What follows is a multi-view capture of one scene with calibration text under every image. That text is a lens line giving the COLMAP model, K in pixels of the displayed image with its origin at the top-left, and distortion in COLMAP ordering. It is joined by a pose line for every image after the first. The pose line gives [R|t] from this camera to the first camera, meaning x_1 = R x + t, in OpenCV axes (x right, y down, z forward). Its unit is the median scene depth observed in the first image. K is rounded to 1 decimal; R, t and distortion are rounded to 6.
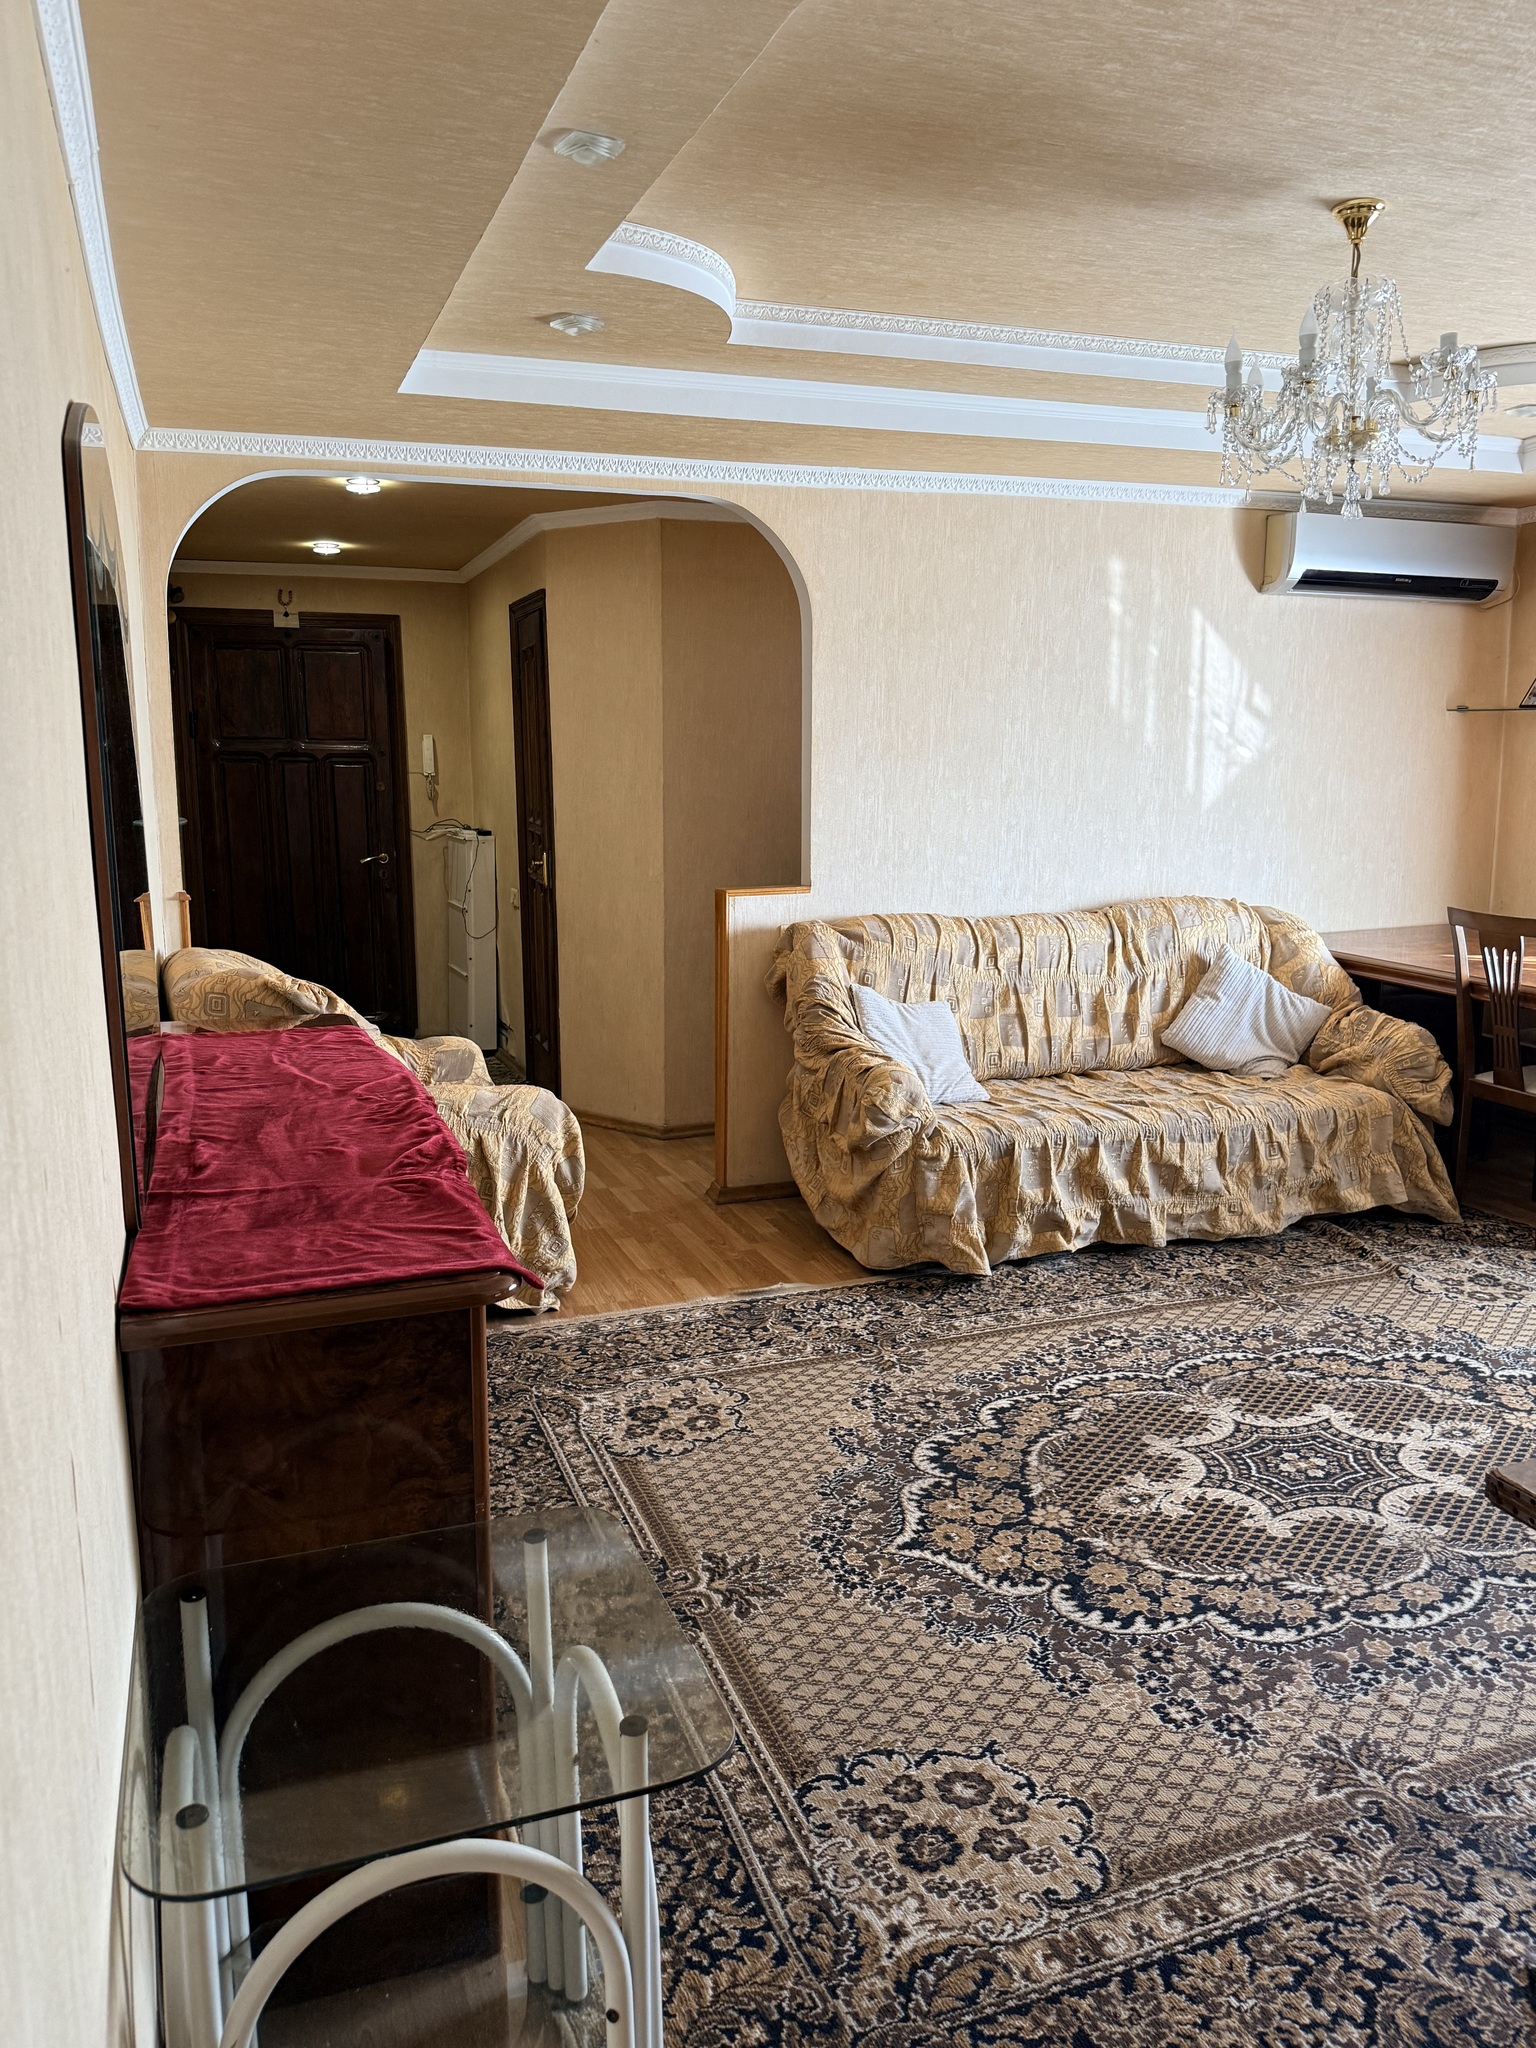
lens RADIAL K [[1482.1, 0, 771.8], [0, 1482.1, 1016.8], [0, 0, 1]] dist [0.151654, -0.311711]
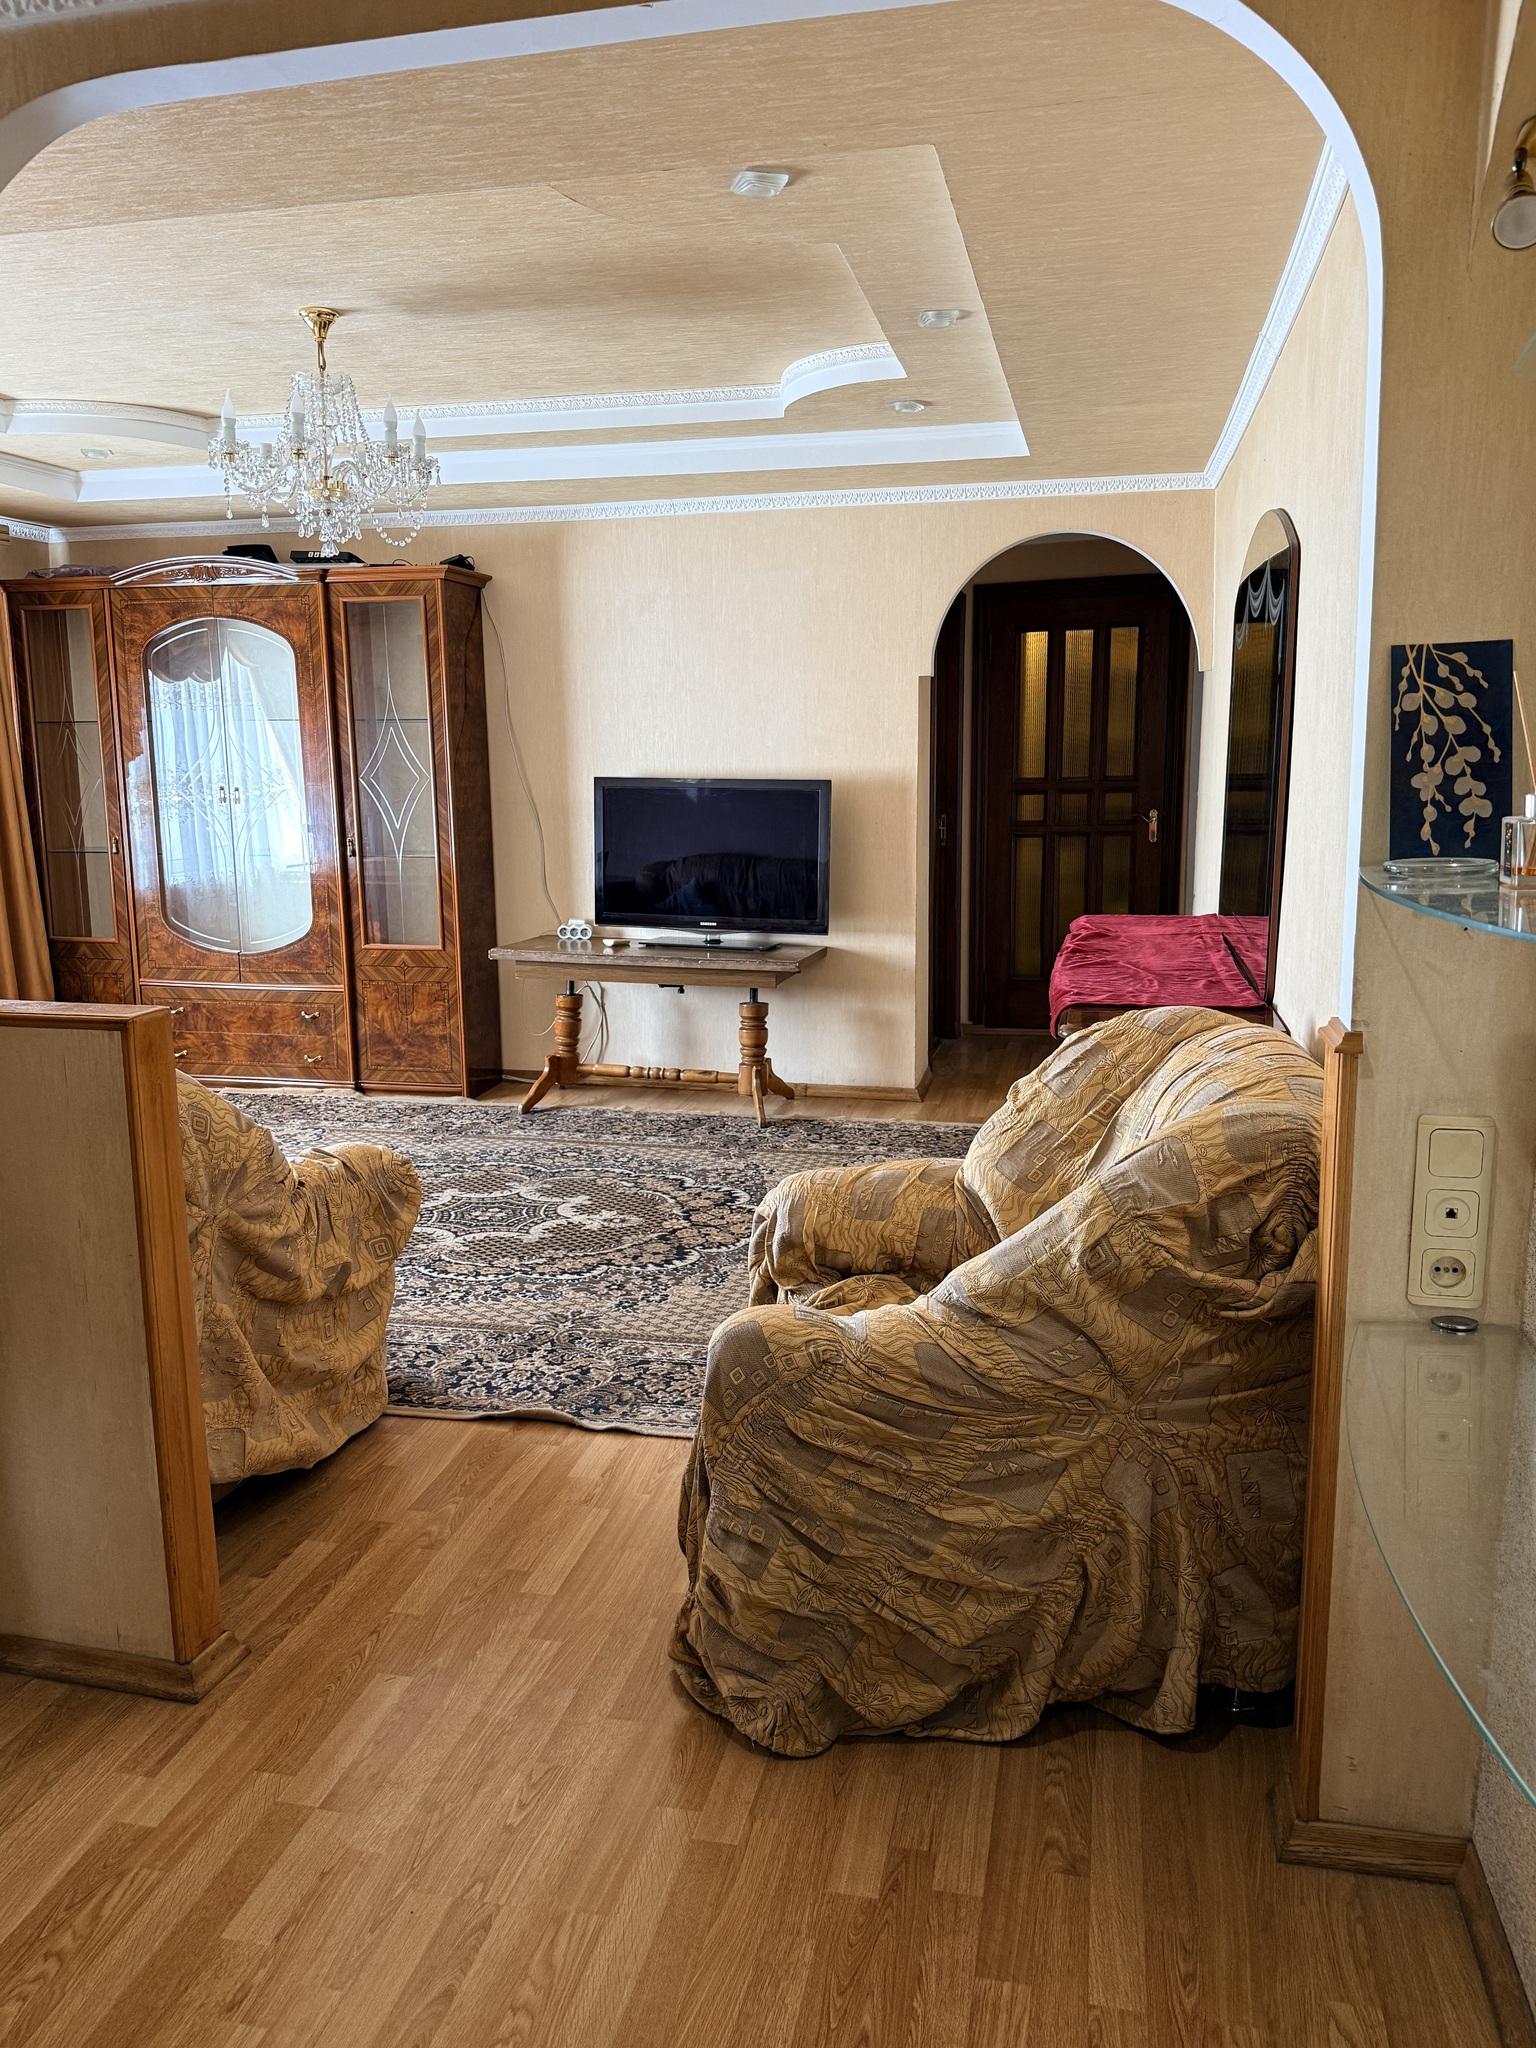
lens RADIAL K [[1523.1, 0, 773.2], [0, 1523.1, 1022.3], [0, 0, 1]] dist [0.139146, -0.284541]
pose [[-0.838091, -0.090218, 0.538019, -0.662125], [0.097335, 0.945676, 0.310199, -0.316182], [-0.536777, 0.312343, -0.783781, 1.906732]]
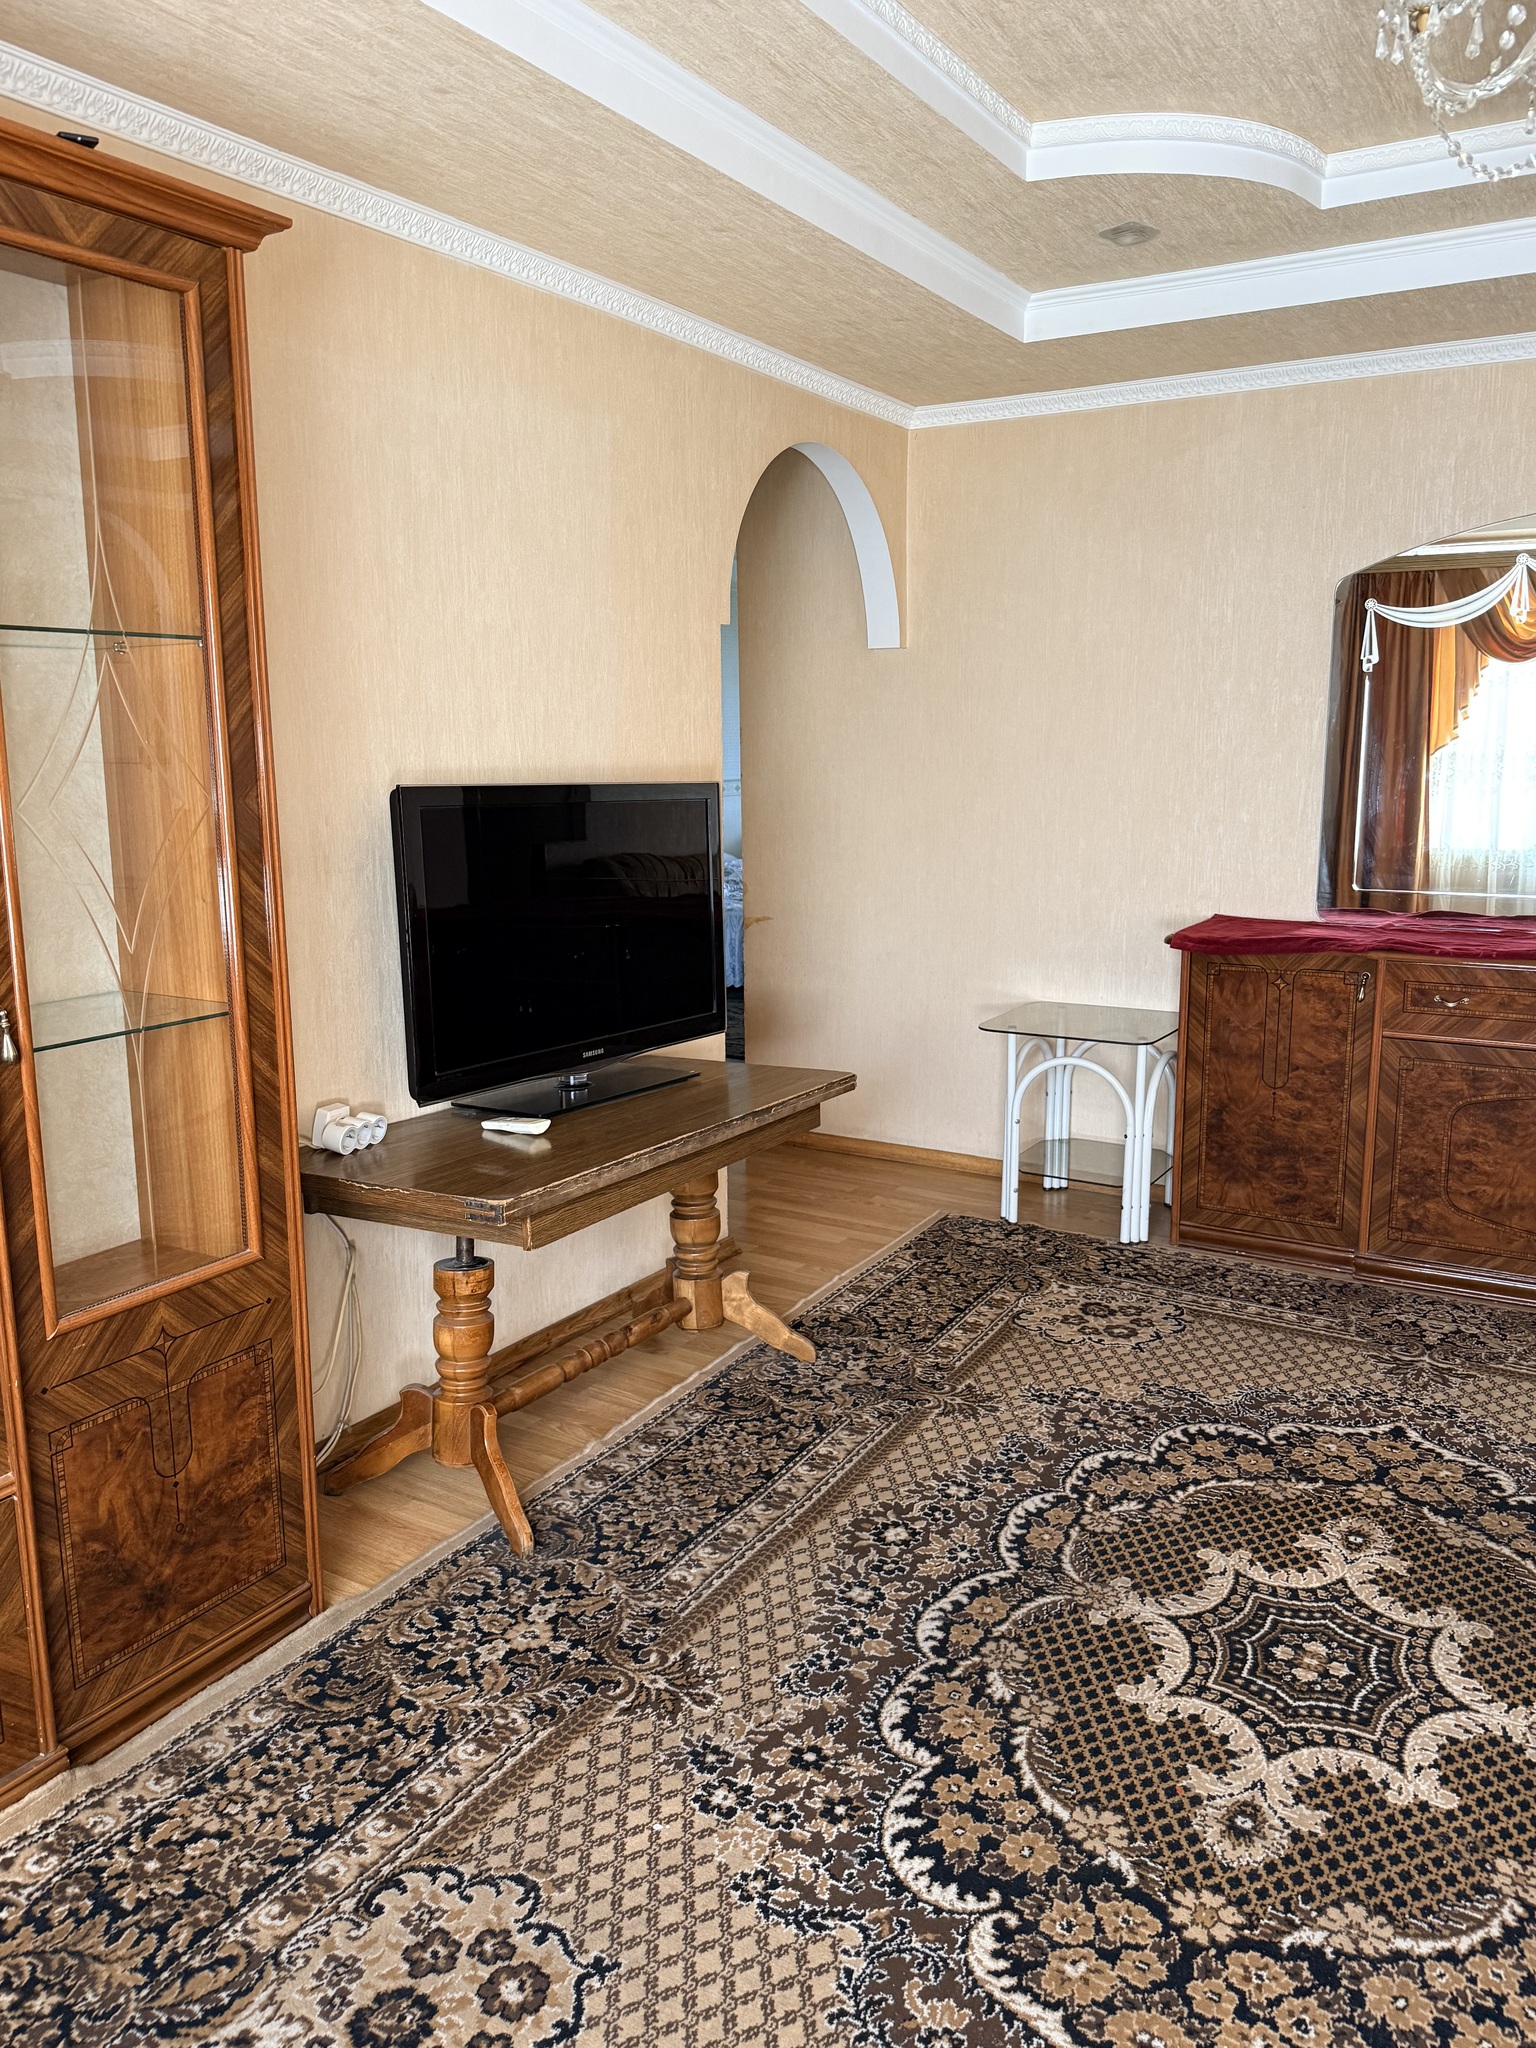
lens RADIAL K [[1537.9, 0, 737.8], [0, 1537.9, 1018.2], [0, 0, 1]] dist [0.023470, -0.049269]
pose [[-0.787993, 0.122261, -0.603423, 0.948163], [-0.088043, 0.947636, 0.306975, -0.197730], [0.609357, 0.295021, -0.735967, 1.239863]]
